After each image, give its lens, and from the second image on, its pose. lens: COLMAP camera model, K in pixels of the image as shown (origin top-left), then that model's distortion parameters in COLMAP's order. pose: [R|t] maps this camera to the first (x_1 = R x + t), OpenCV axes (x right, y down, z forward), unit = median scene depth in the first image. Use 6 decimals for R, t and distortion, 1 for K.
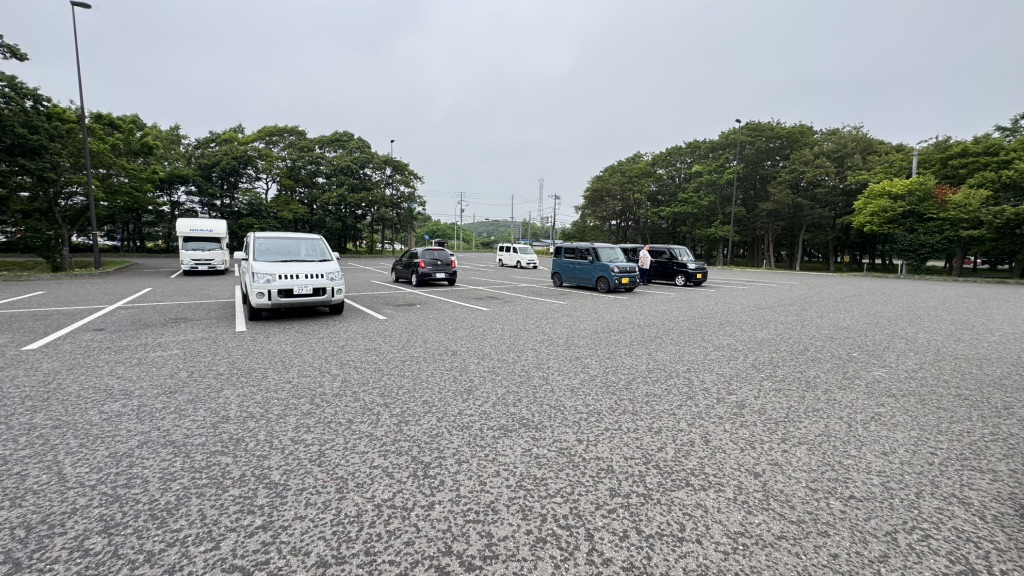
lens RADIAL K [[409.9, 0, 511.2], [0, 409.9, 288.7], [0, 0, 1]] dist [-0.001373, -0.000043]
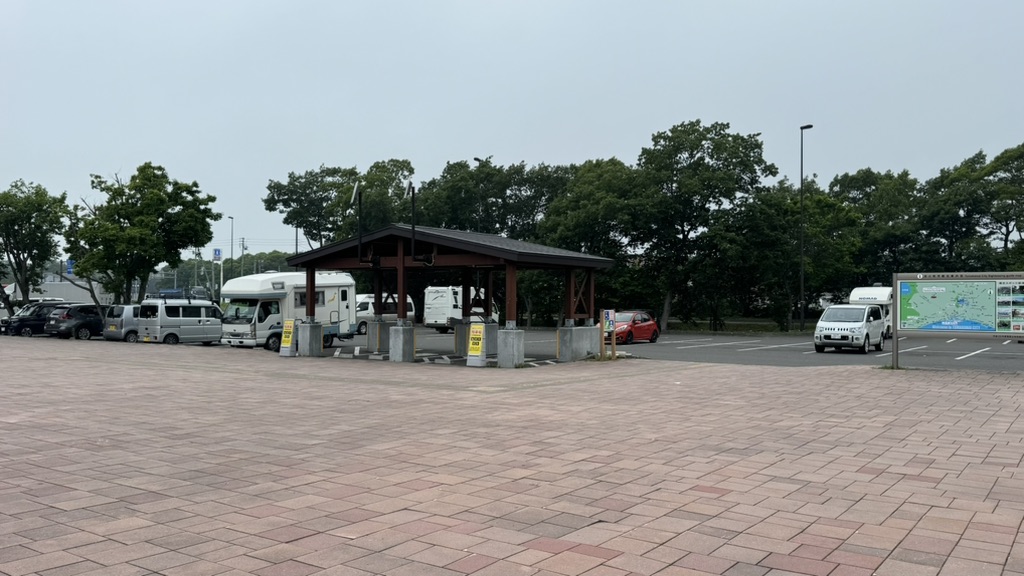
lens RADIAL K [[822.5, 0, 518.9], [0, 822.5, 302.0], [0, 0, 1]] dist [0.071423, -0.119246]
pose [[0.366480, -0.013574, -0.930327, 0.349591], [-0.090977, 0.994579, -0.050350, 0.023722], [0.925967, 0.103090, 0.363259, -0.246289]]
